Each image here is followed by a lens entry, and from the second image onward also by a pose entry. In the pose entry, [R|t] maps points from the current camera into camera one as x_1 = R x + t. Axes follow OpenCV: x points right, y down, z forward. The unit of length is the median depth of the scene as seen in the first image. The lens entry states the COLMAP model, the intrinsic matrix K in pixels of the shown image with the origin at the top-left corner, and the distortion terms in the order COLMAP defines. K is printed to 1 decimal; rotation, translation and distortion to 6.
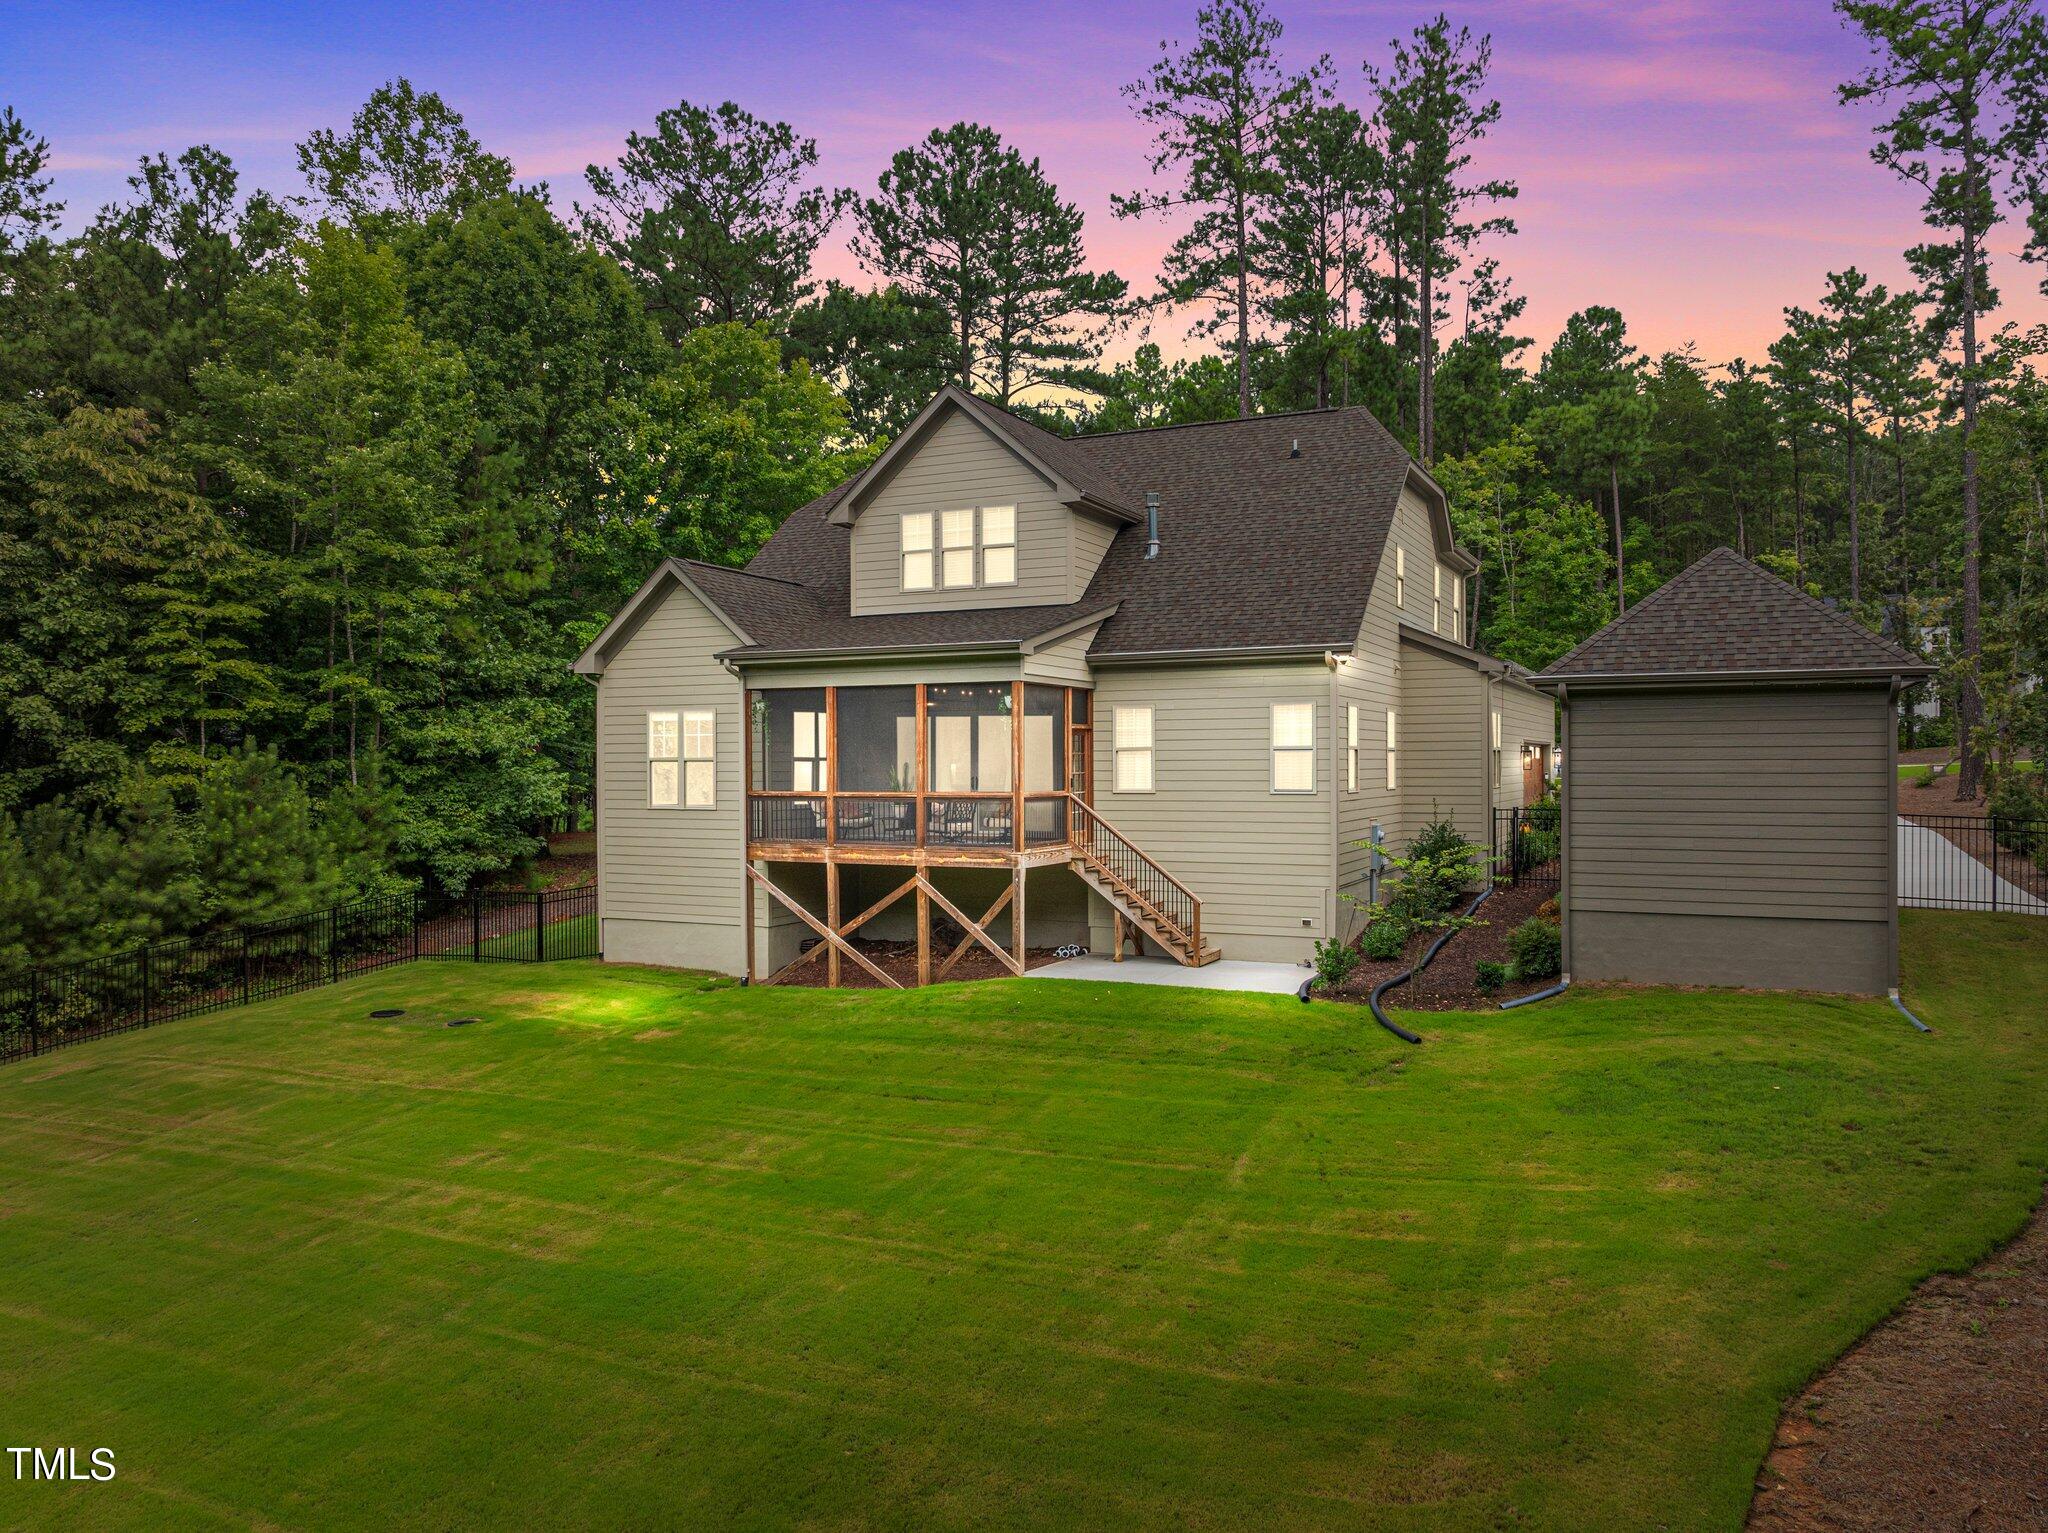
lens RADIAL K [[1447.0, 0, 1037.2], [0, 1447.0, 763.0], [0, 0, 1]] dist [-0.027971, -0.009717]
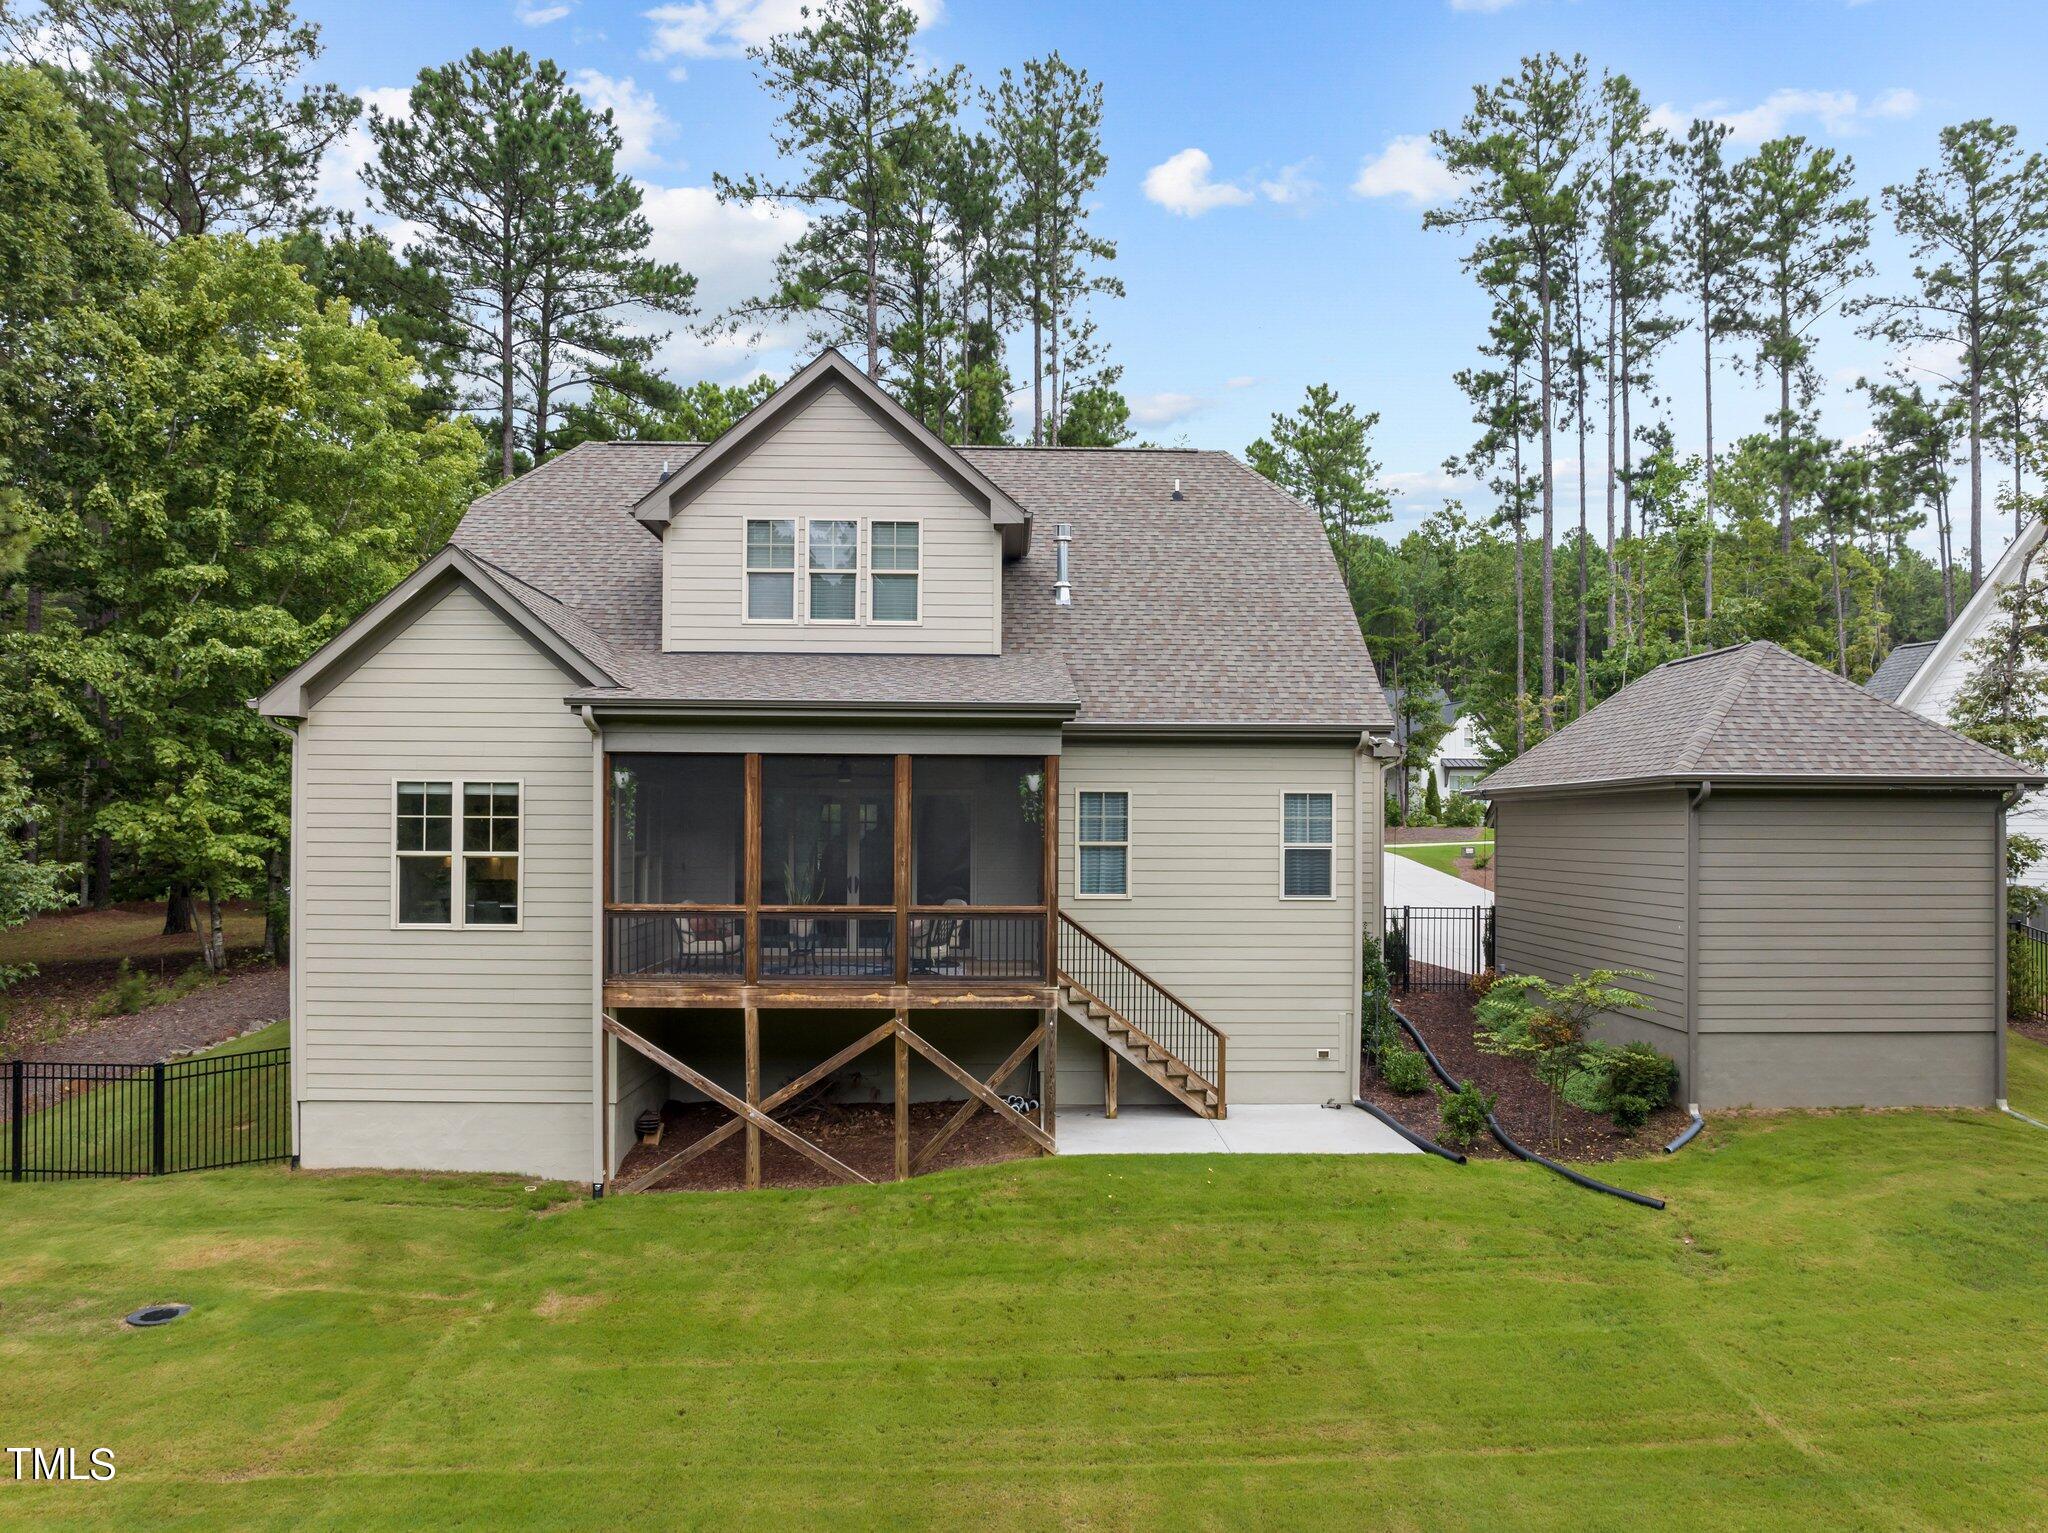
lens RADIAL K [[1460.2, 0, 1022.4], [0, 1460.2, 812.6], [0, 0, 1]] dist [-0.040053, 0.006037]
pose [[0.889645, 0.013579, 0.456451, -0.299987], [-0.009584, 0.999893, -0.011065, -0.015480], [-0.456552, 0.005470, 0.889680, 0.276997]]
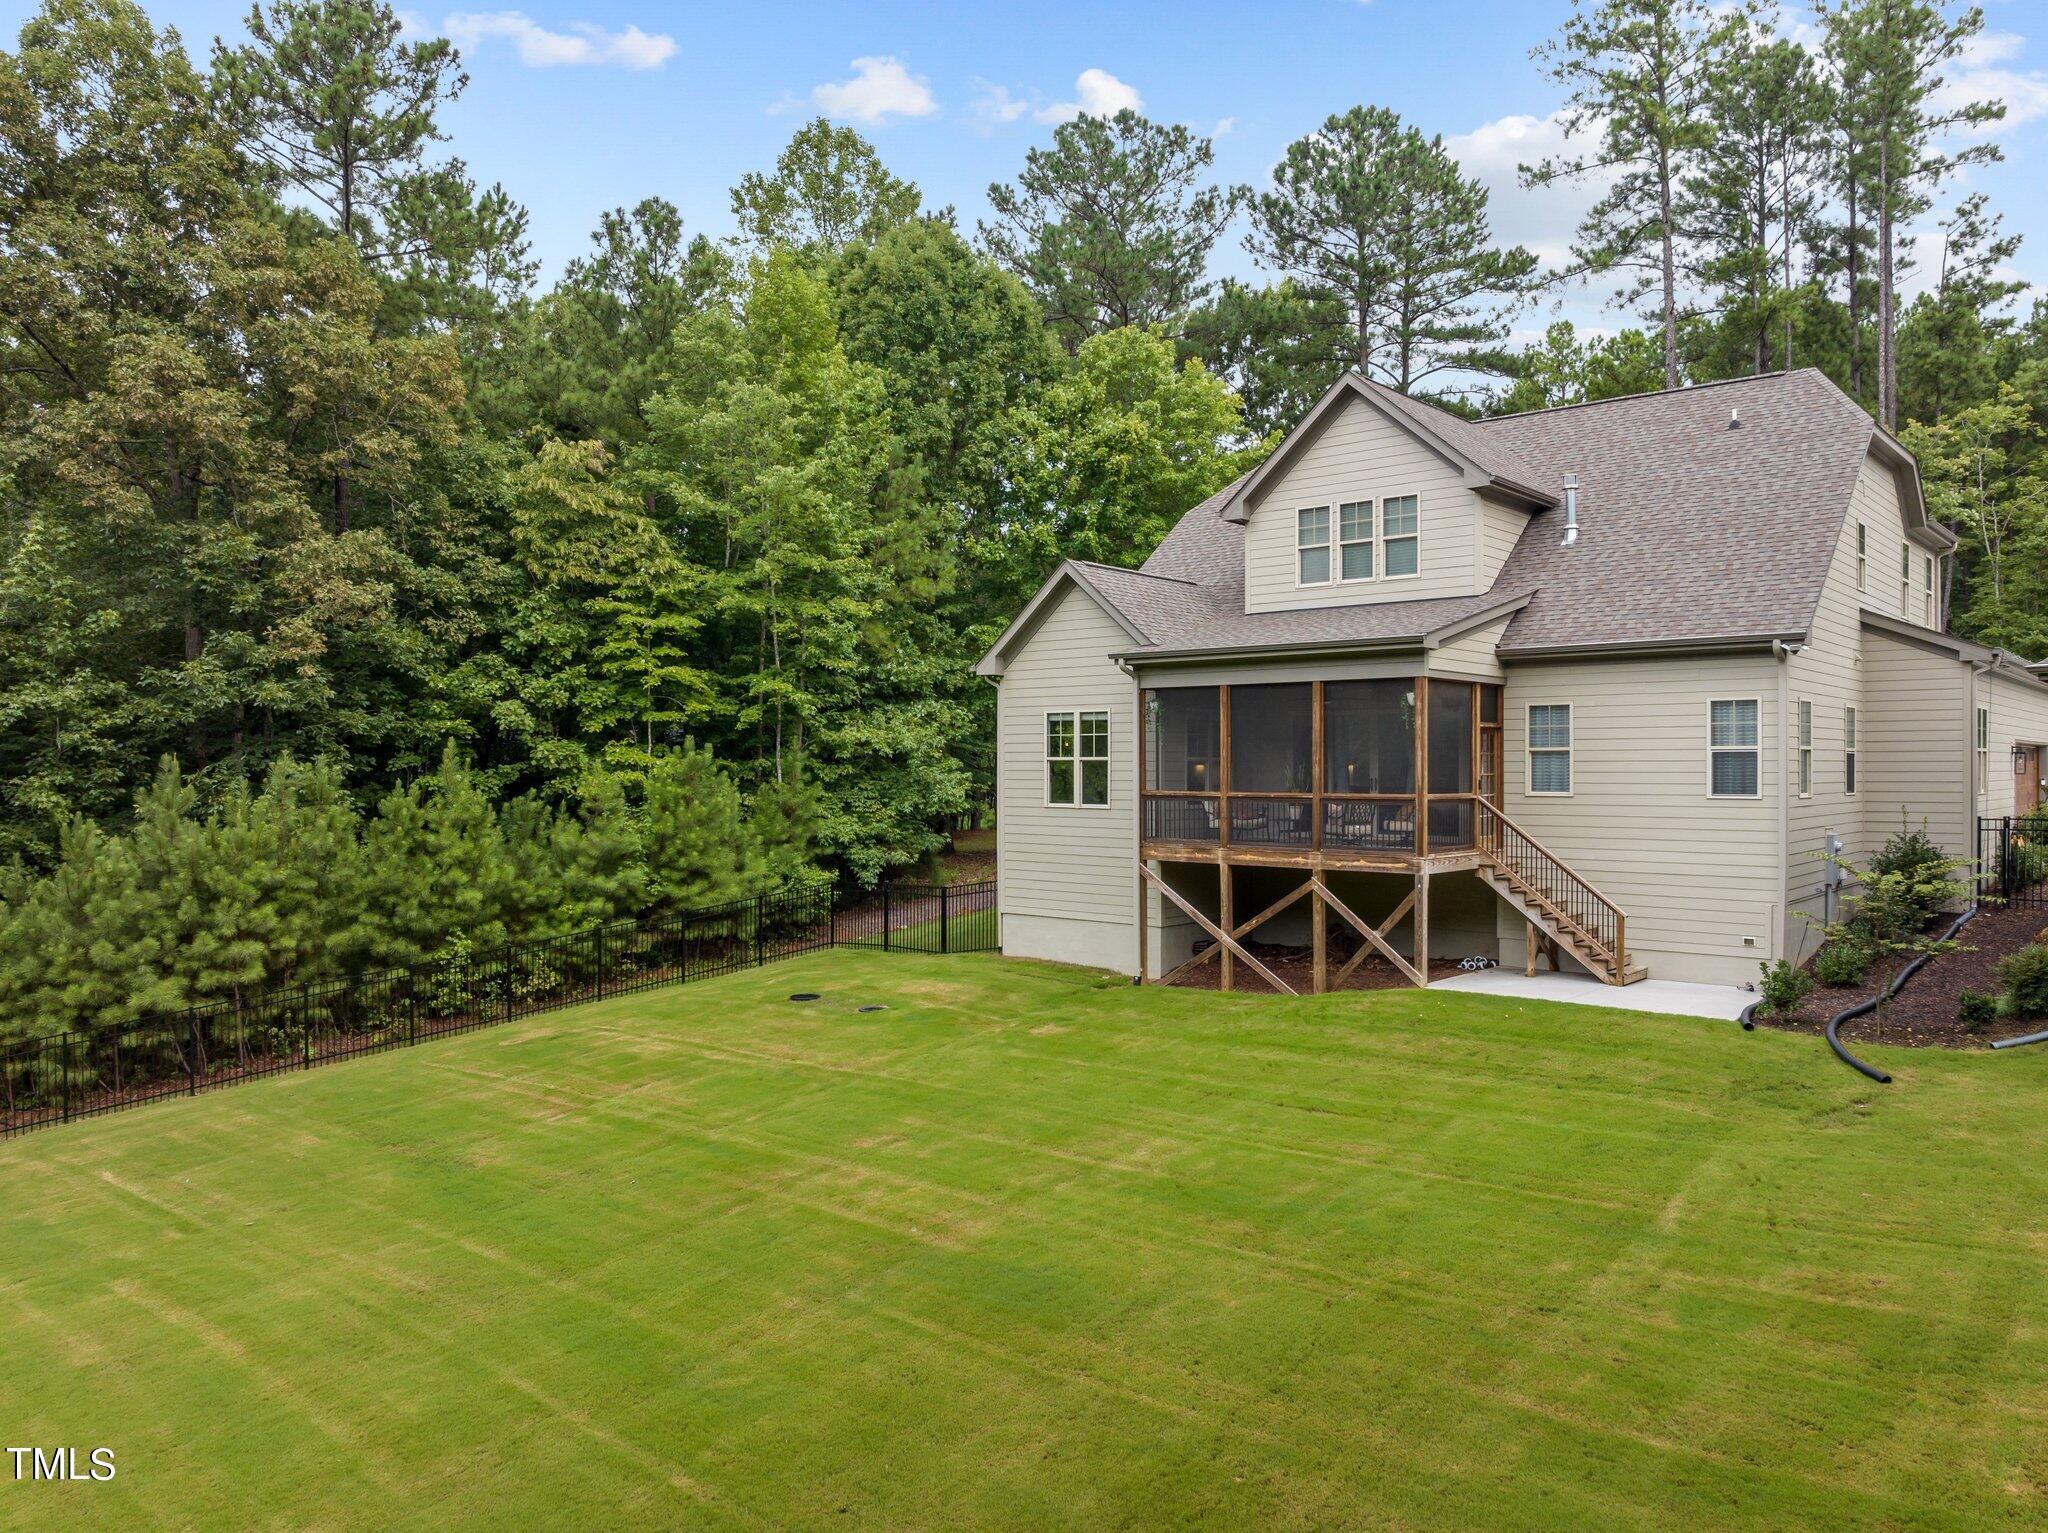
lens RADIAL K [[1447.0, 0, 1037.2], [0, 1447.0, 763.0], [0, 0, 1]] dist [-0.027971, -0.009717]
pose [[0.963728, 0.003400, -0.266865, -0.002563], [-0.003819, 0.999992, -0.001054, 0.001520], [0.266860, 0.002035, 0.963733, 0.014467]]
